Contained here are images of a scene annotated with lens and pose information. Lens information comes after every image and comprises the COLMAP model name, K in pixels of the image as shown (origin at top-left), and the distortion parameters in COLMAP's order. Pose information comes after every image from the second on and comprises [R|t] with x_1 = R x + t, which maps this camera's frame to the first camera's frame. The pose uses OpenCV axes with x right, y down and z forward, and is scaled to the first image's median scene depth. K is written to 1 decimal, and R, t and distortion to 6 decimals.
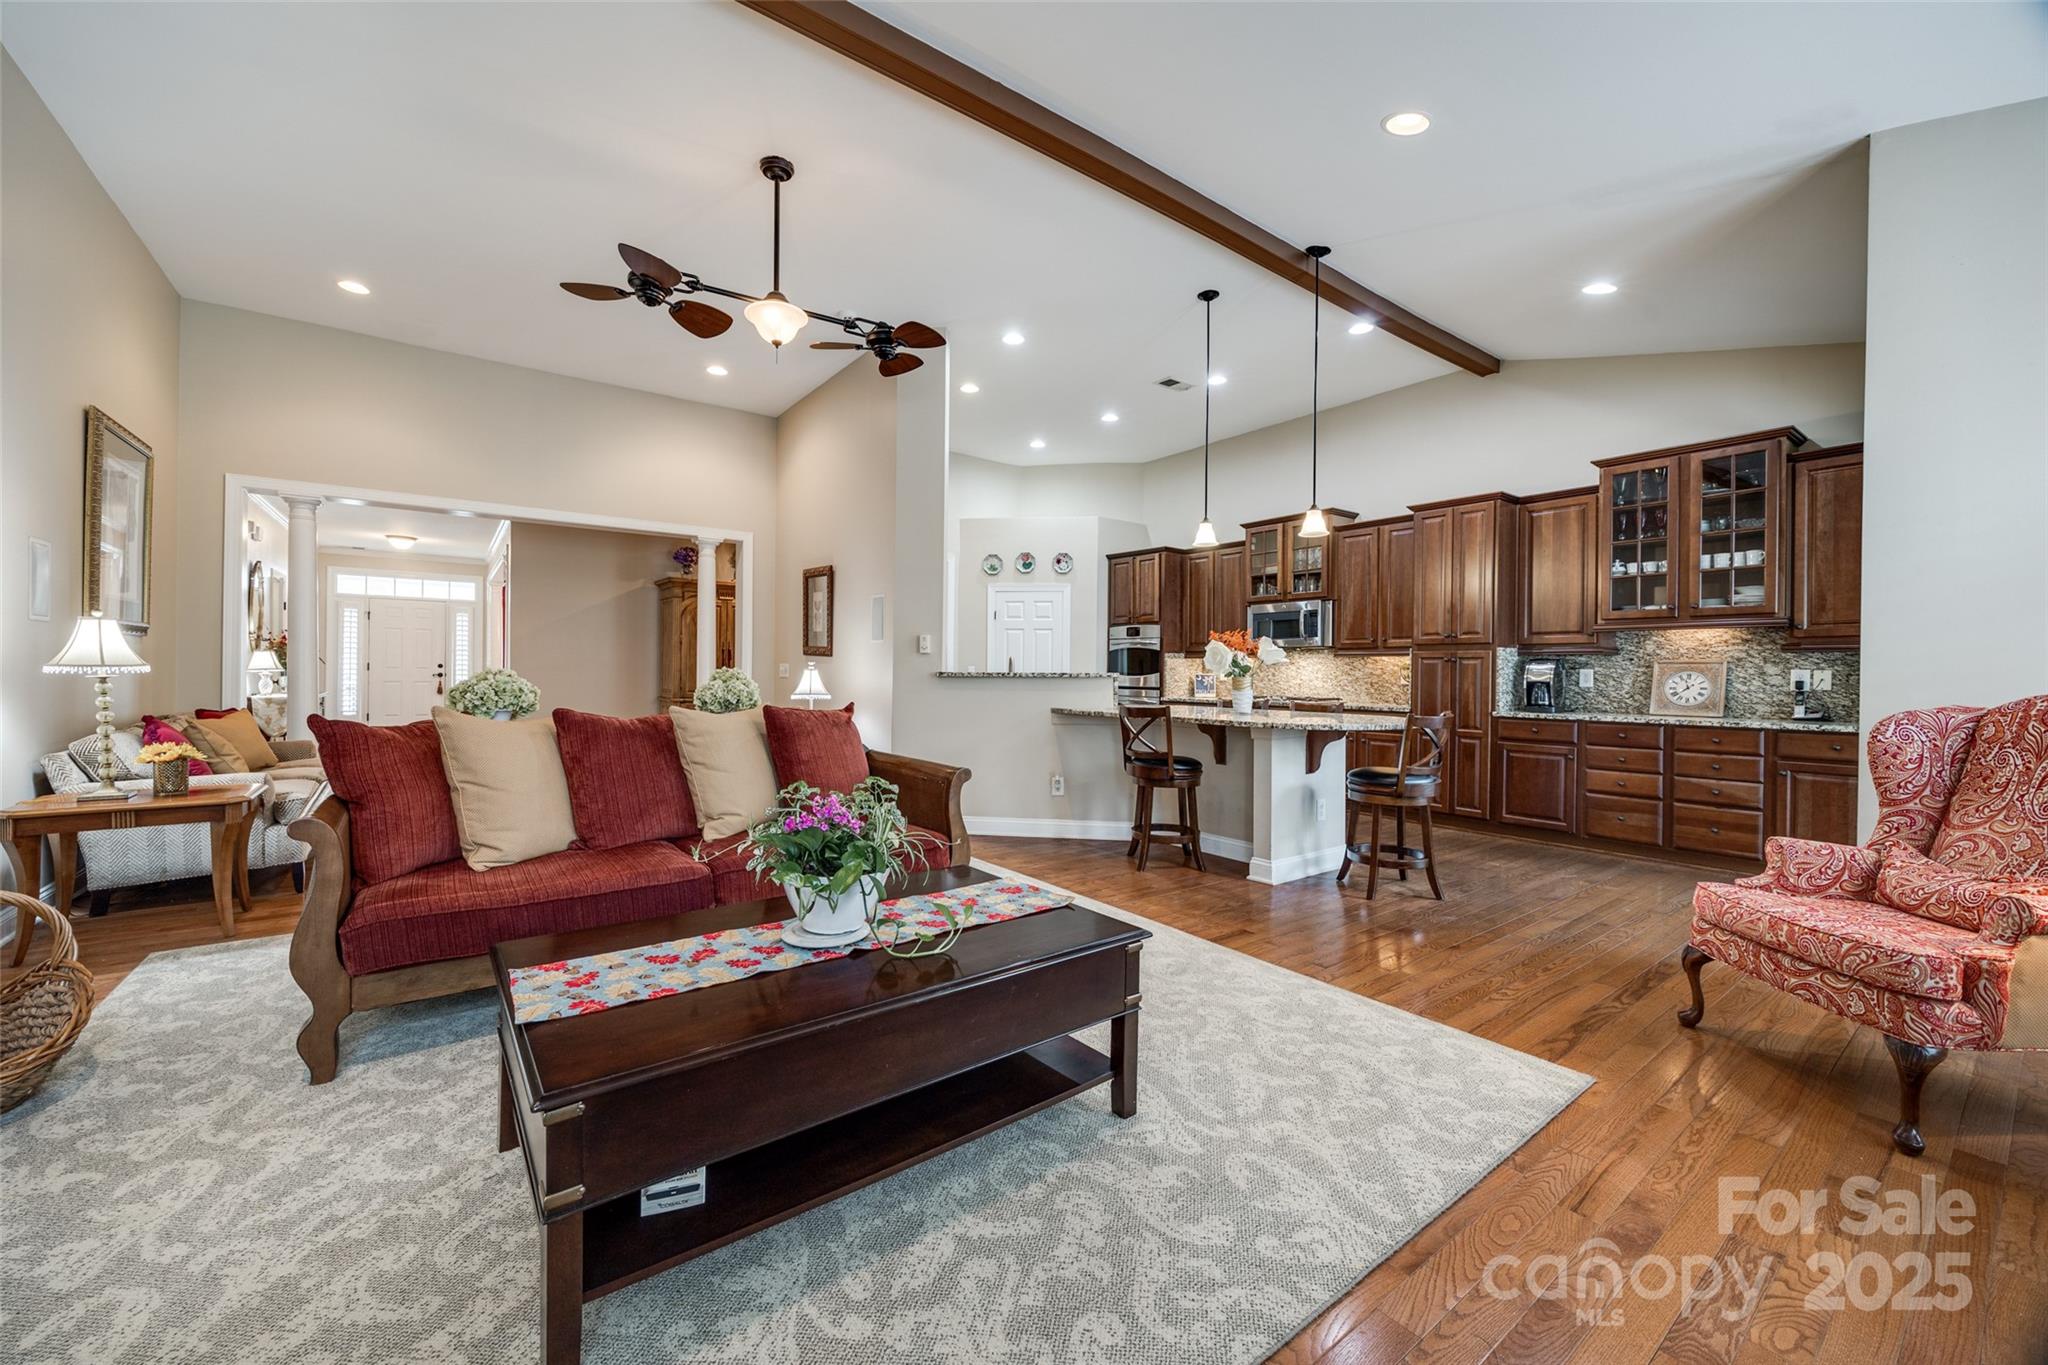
lens RADIAL K [[782.0, 0, 1015.6], [0, 782.0, 678.9], [0, 0, 1]] dist [-0.001436, 0.000249]
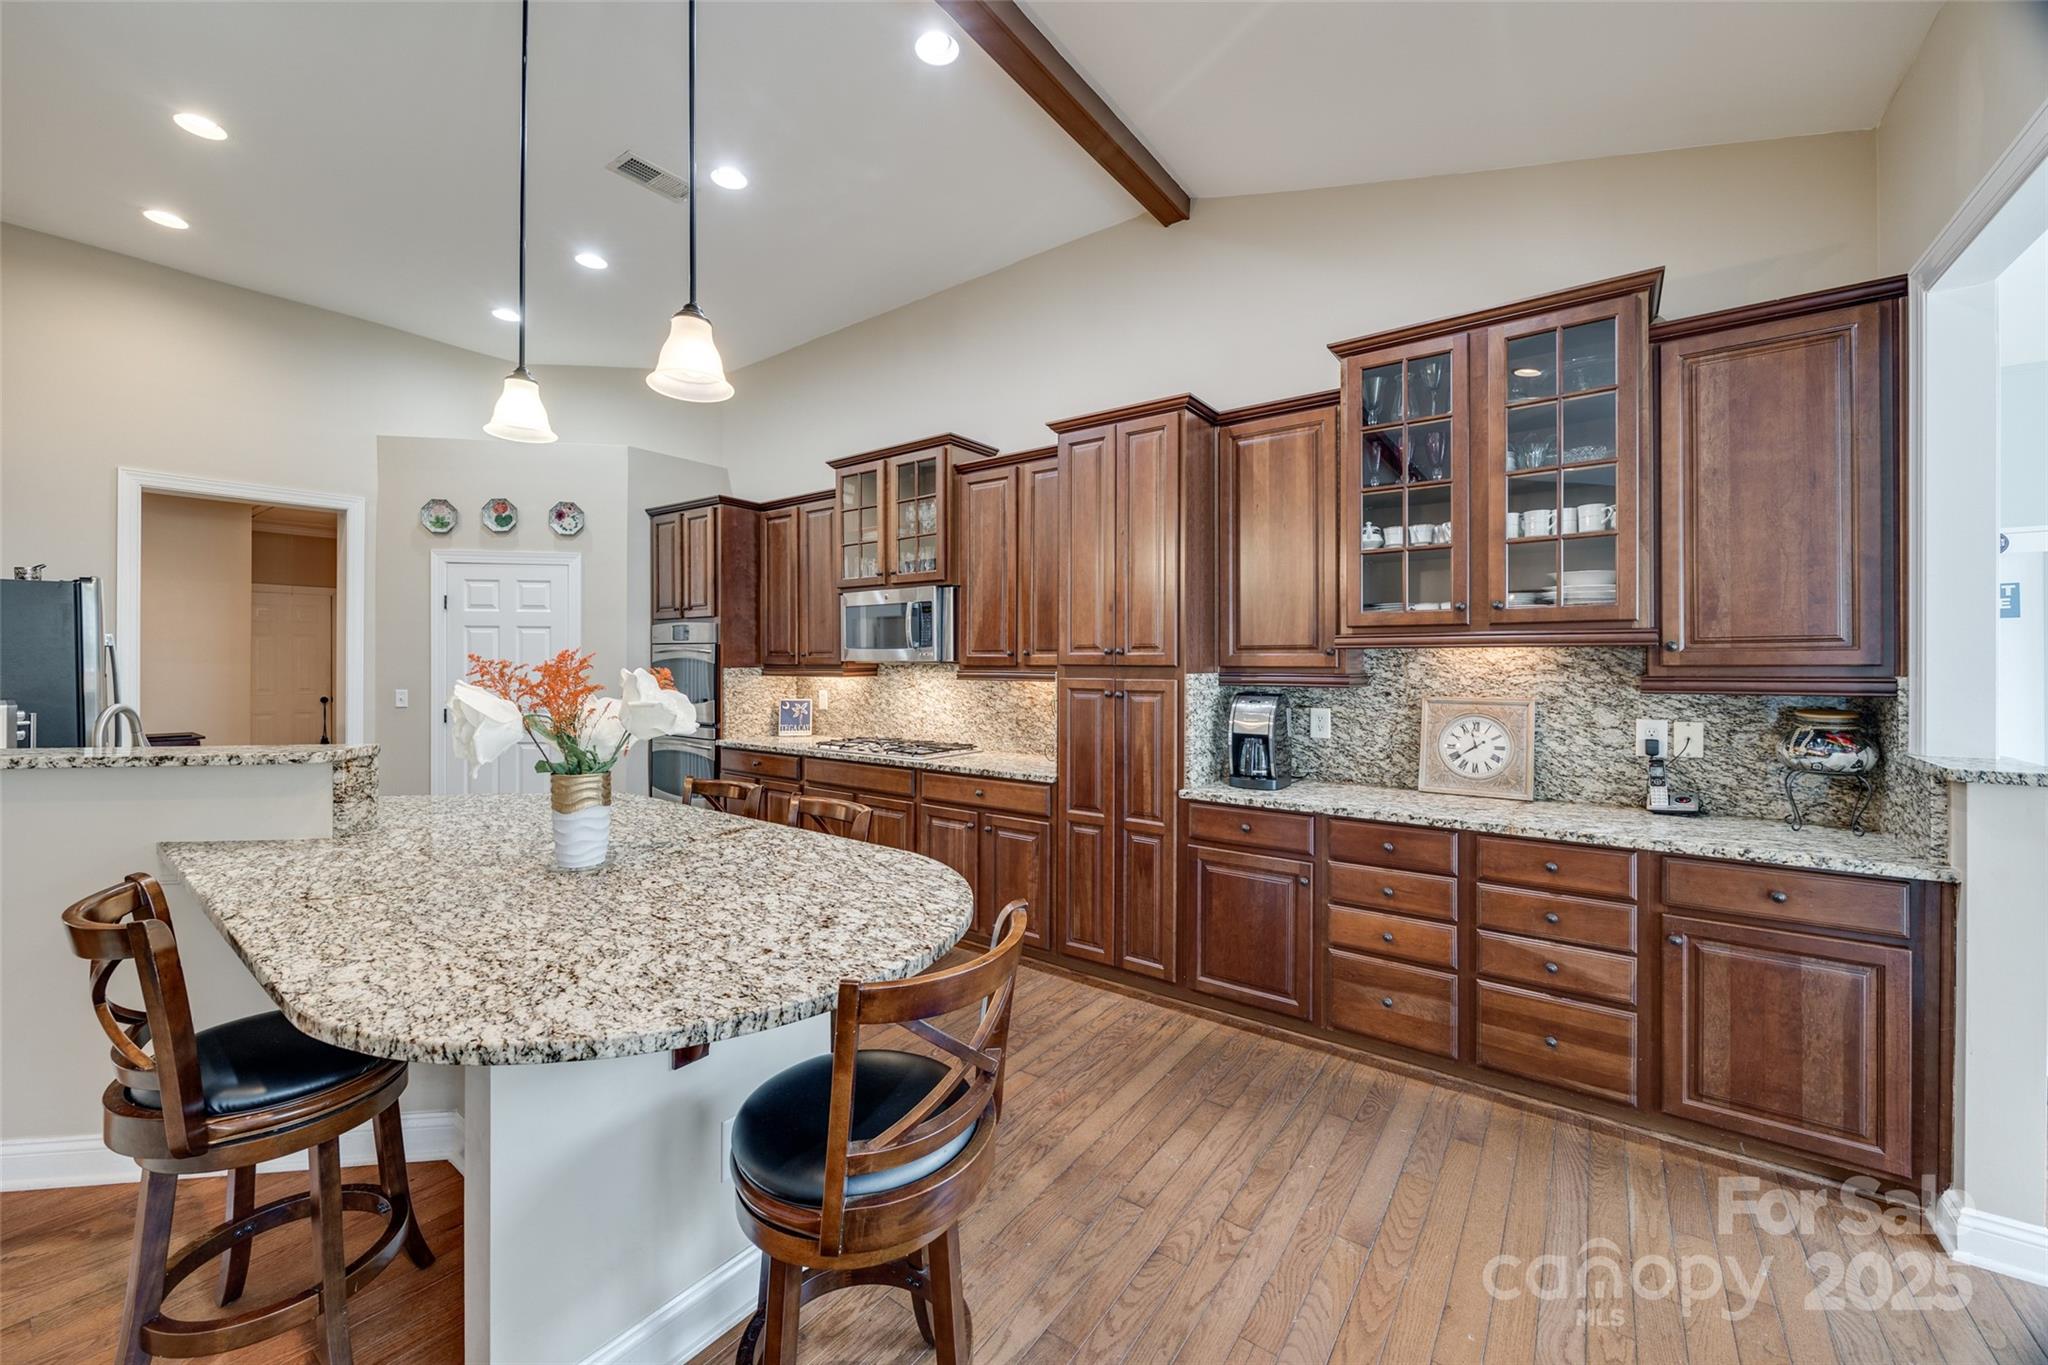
lens RADIAL K [[782.0, 0, 1006.9], [0, 782.0, 663.1], [0, 0, 1]] dist [-0.001436, 0.000249]
pose [[0.959510, -0.007078, 0.281585, 0.355843], [0.008920, 0.999946, -0.005260, -0.048922], [-0.281533, 0.007559, 0.959522, 0.528586]]
